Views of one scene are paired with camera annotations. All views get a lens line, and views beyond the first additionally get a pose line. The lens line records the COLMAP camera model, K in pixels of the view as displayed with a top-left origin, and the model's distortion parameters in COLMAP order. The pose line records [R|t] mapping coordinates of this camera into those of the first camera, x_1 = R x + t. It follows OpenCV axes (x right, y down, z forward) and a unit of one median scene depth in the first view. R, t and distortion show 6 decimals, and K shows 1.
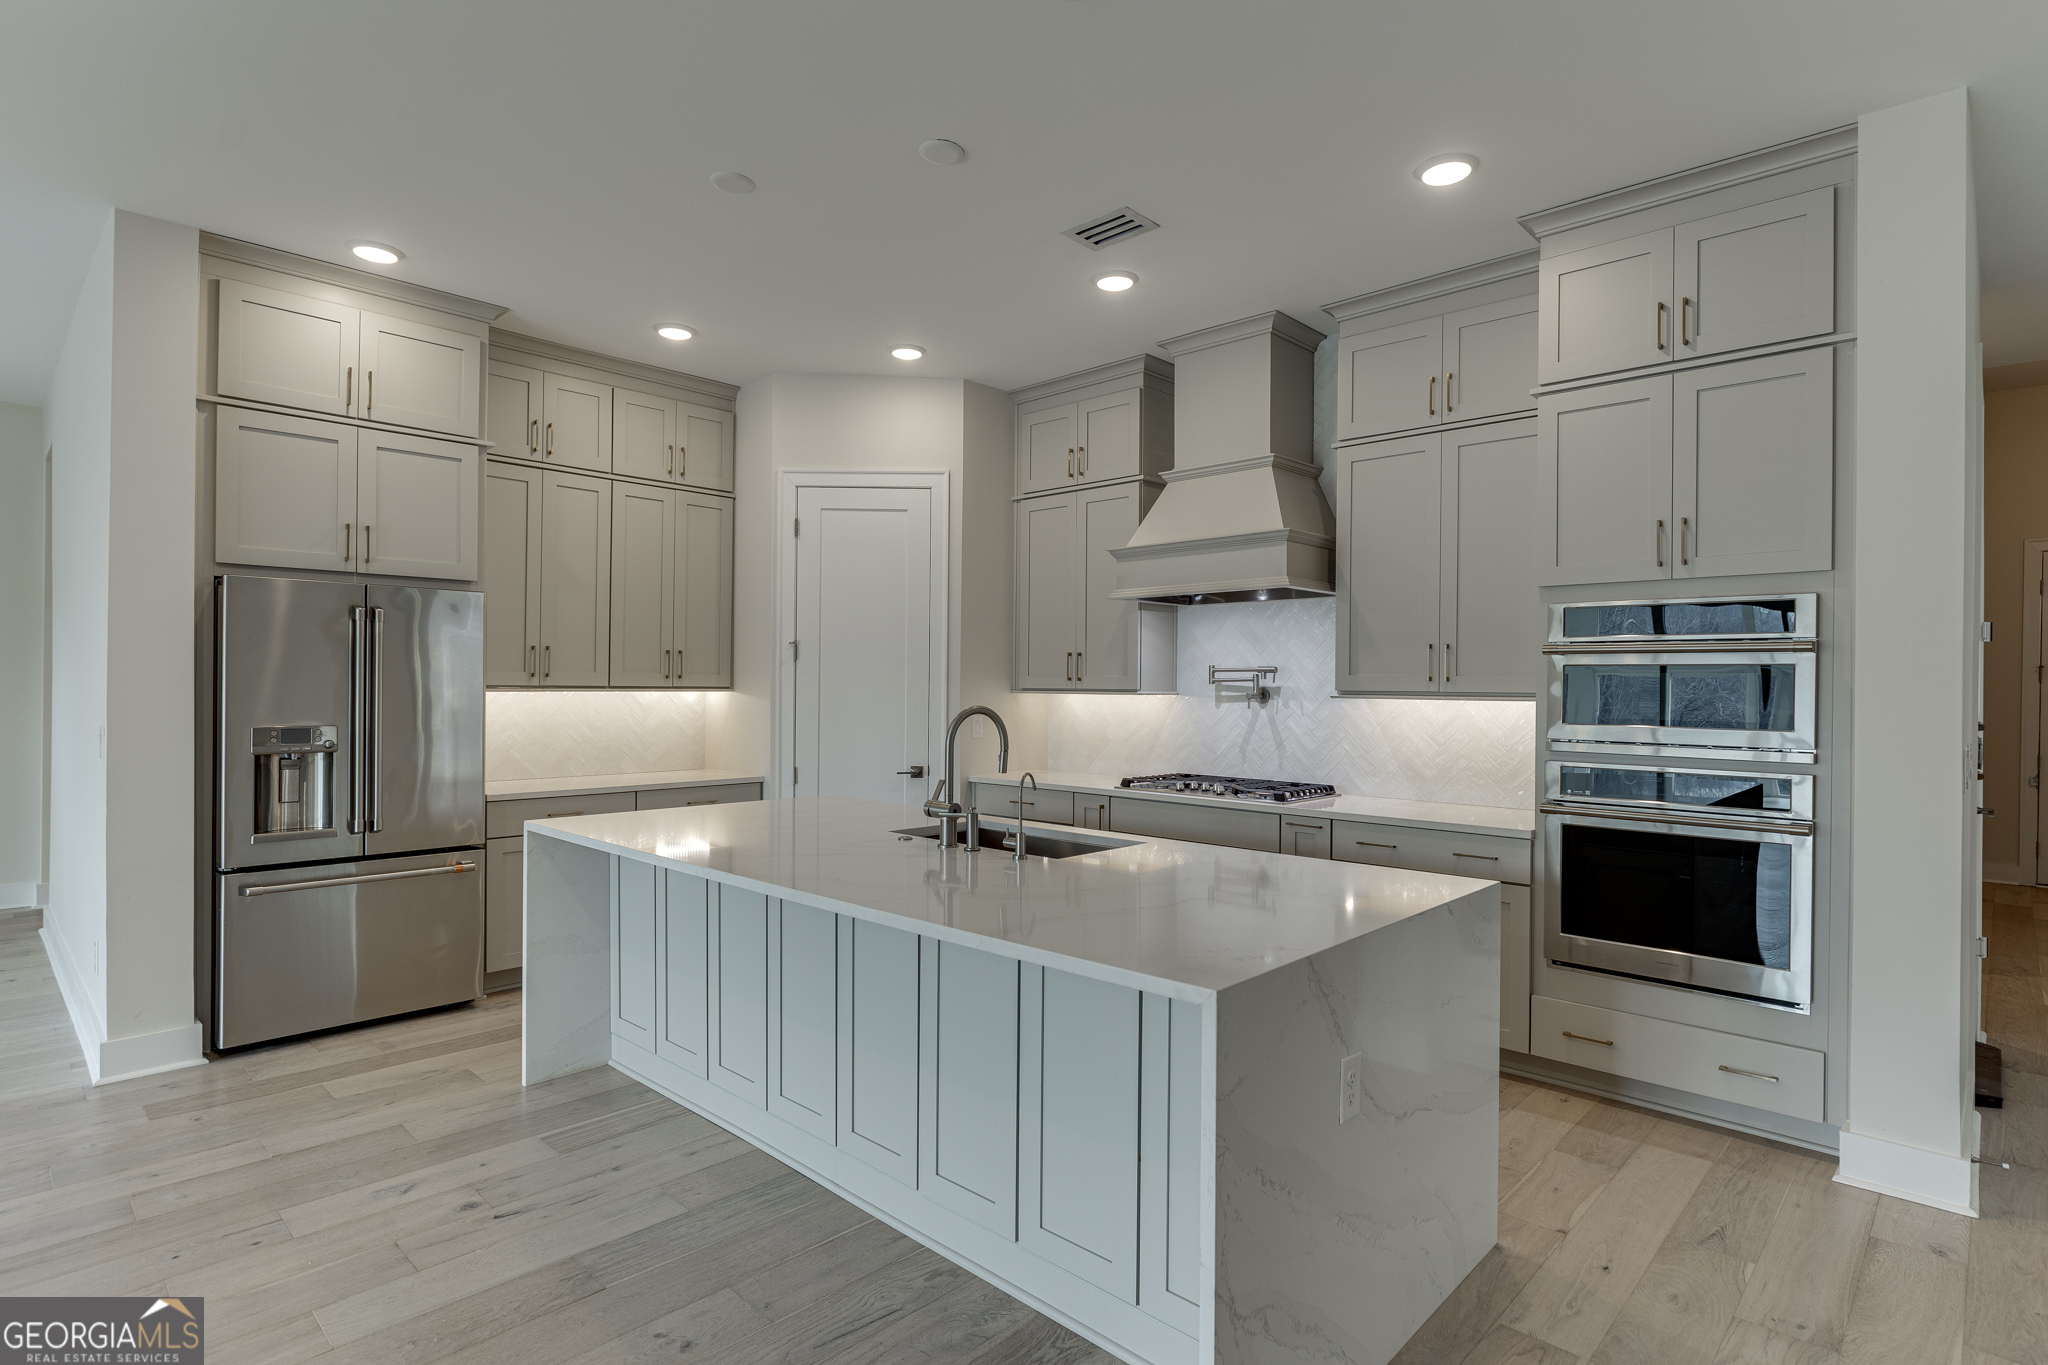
lens RADIAL K [[1025.1, 0, 1031.9], [0, 1025.1, 682.1], [0, 0, 1]] dist [-0.002090, 0.000109]
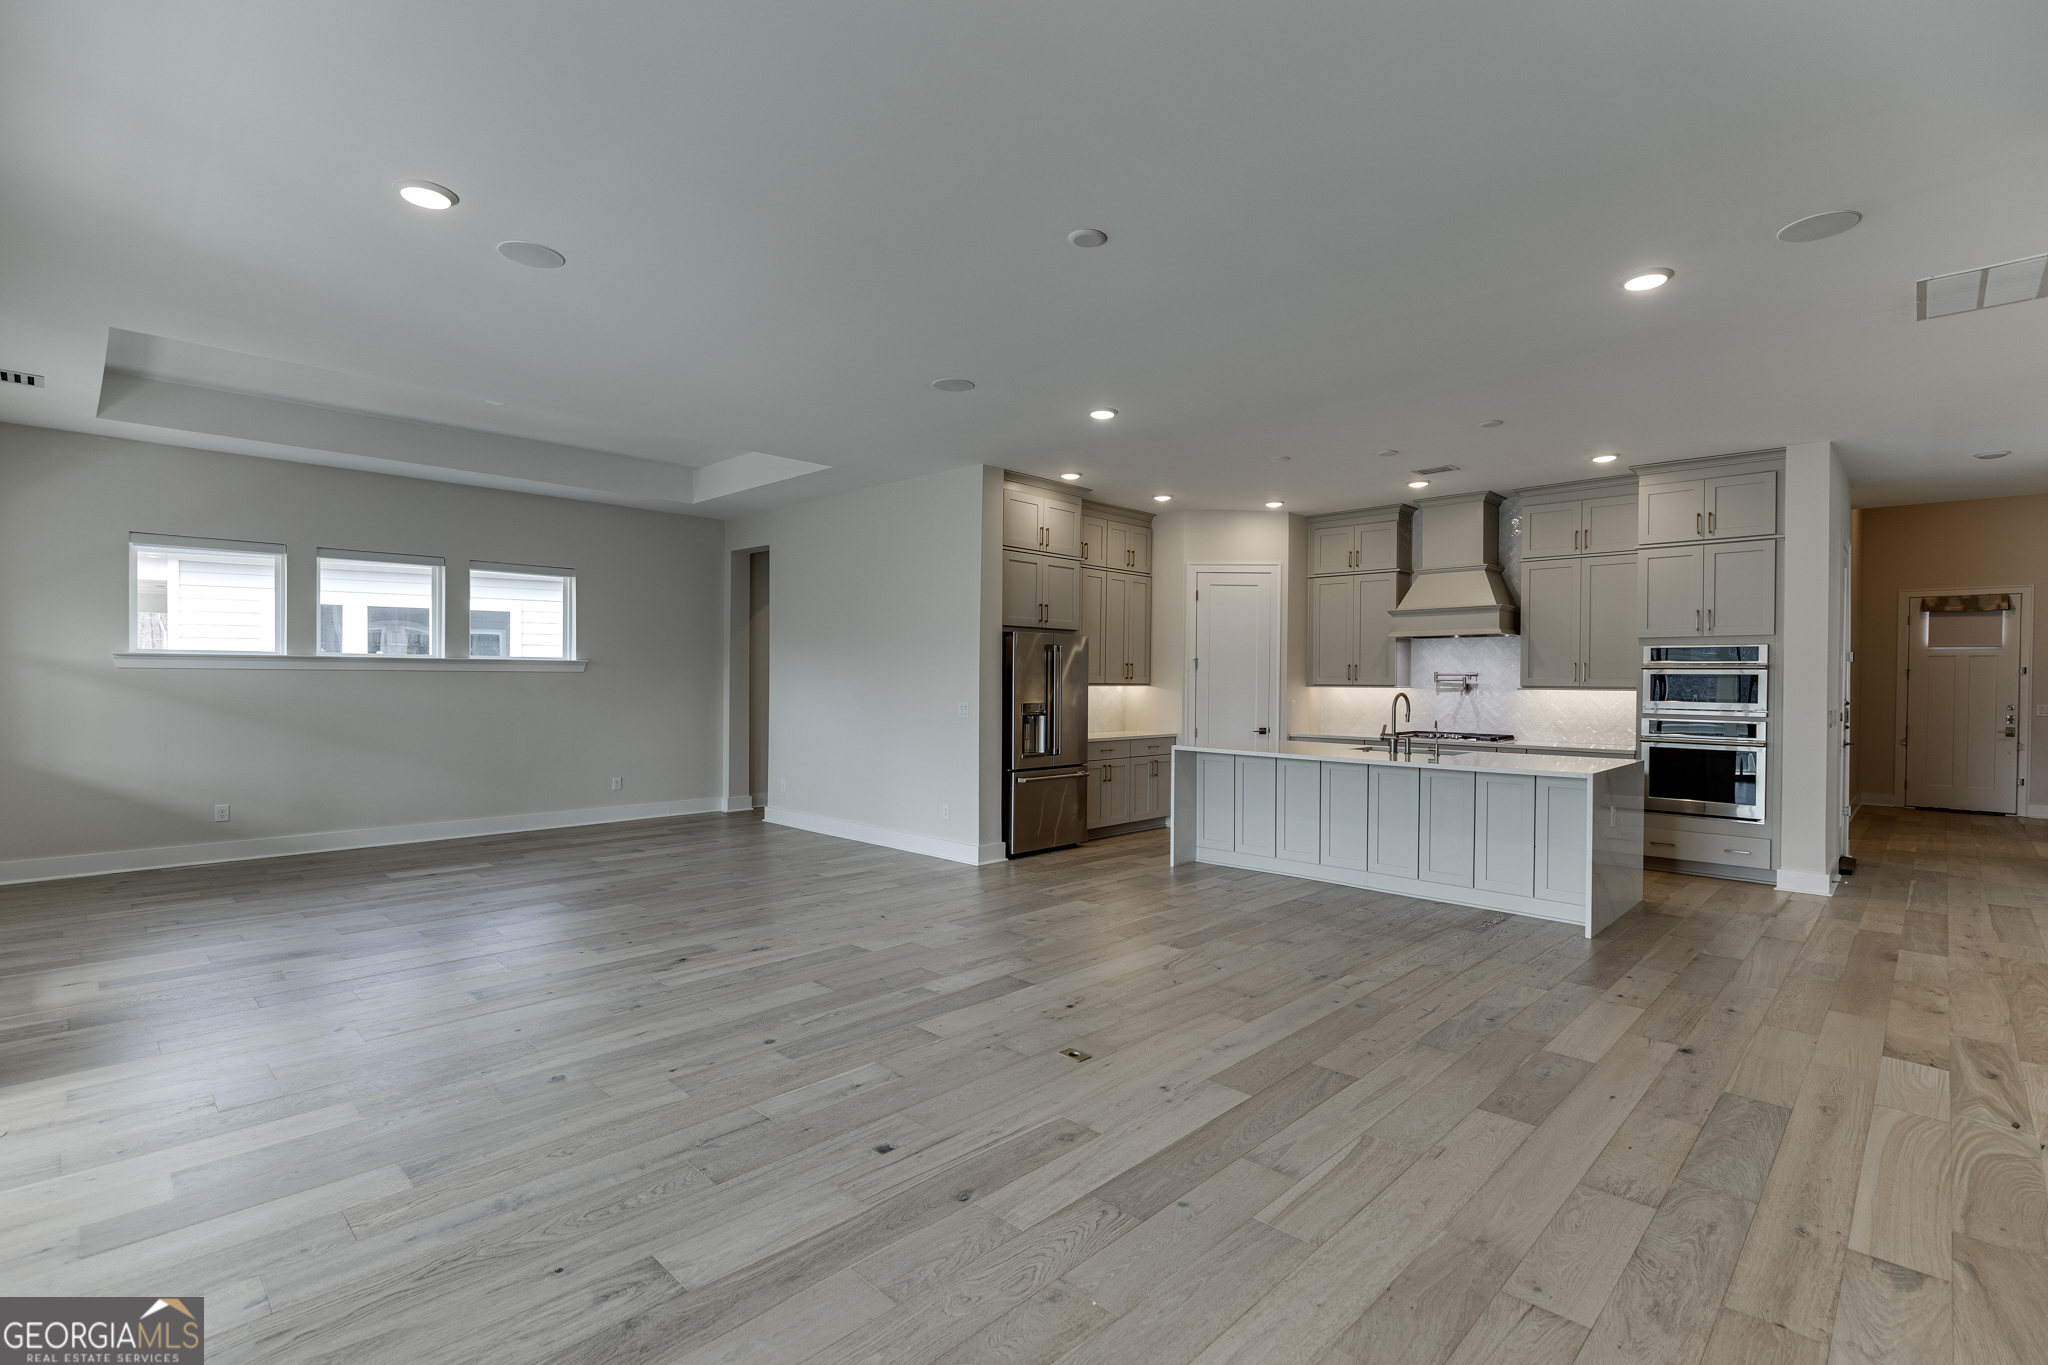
lens RADIAL K [[934.9, 0, 1037.5], [0, 934.9, 683.1], [0, 0, 1]] dist [0.001411, 0.000343]
pose [[0.999959, -0.000311, -0.009089, -0.641457], [0.000361, 0.999985, 0.005549, -0.007259], [0.009087, -0.005552, 0.999943, -0.838282]]
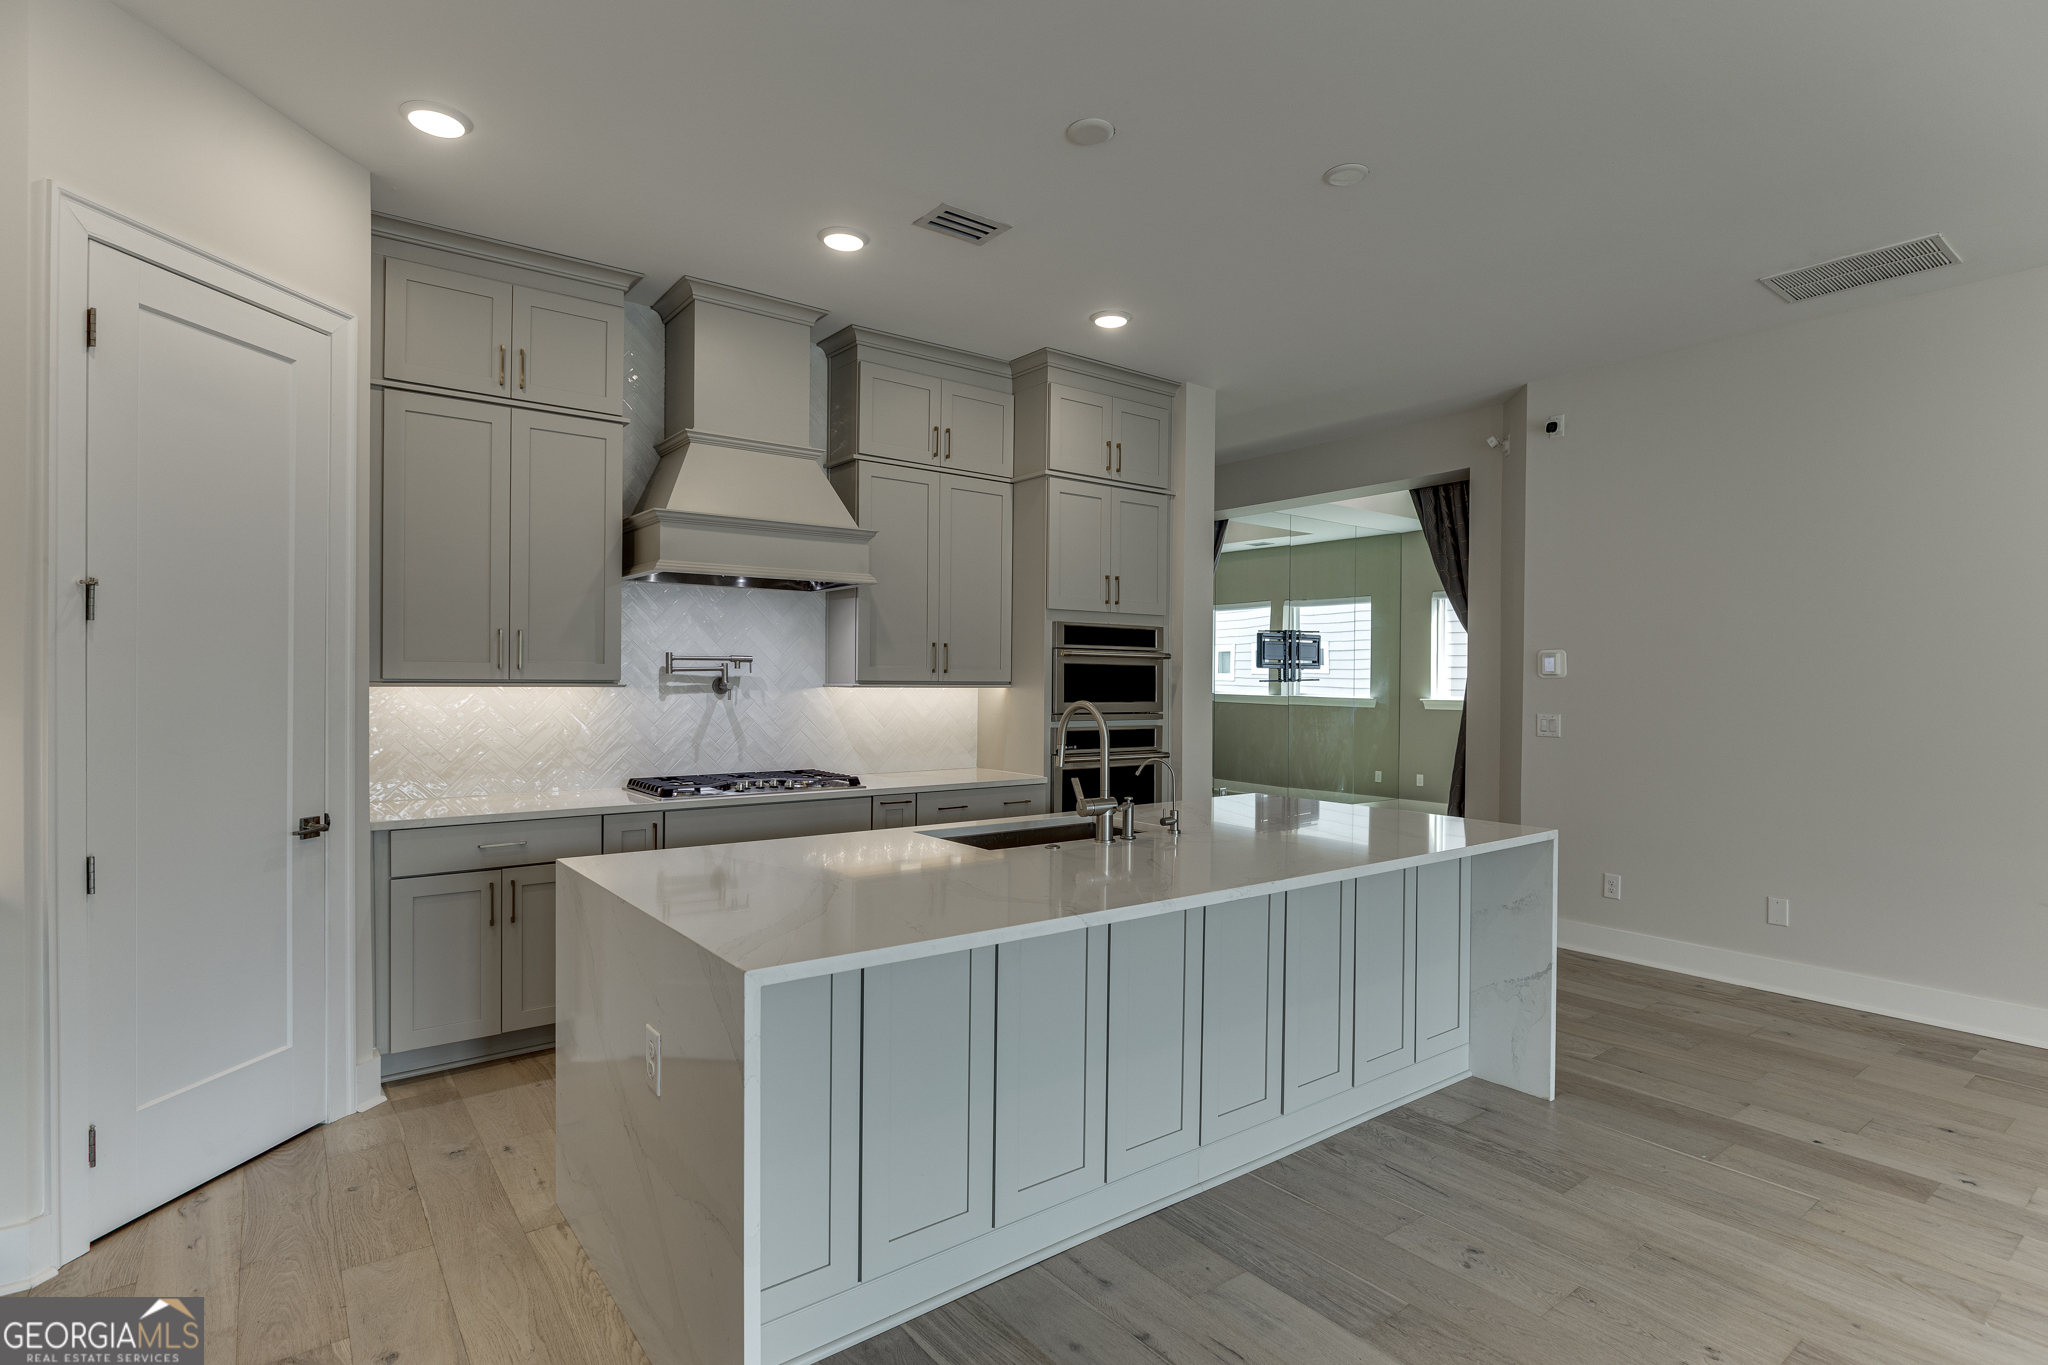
lens RADIAL K [[1025.1, 0, 1031.9], [0, 1025.1, 682.1], [0, 0, 1]] dist [-0.002090, 0.000109]
pose [[0.156543, -0.008972, 0.987630, -0.796128], [-0.009230, 0.999902, 0.010546, -0.003466], [-0.987628, -0.010767, 0.156445, 0.674204]]
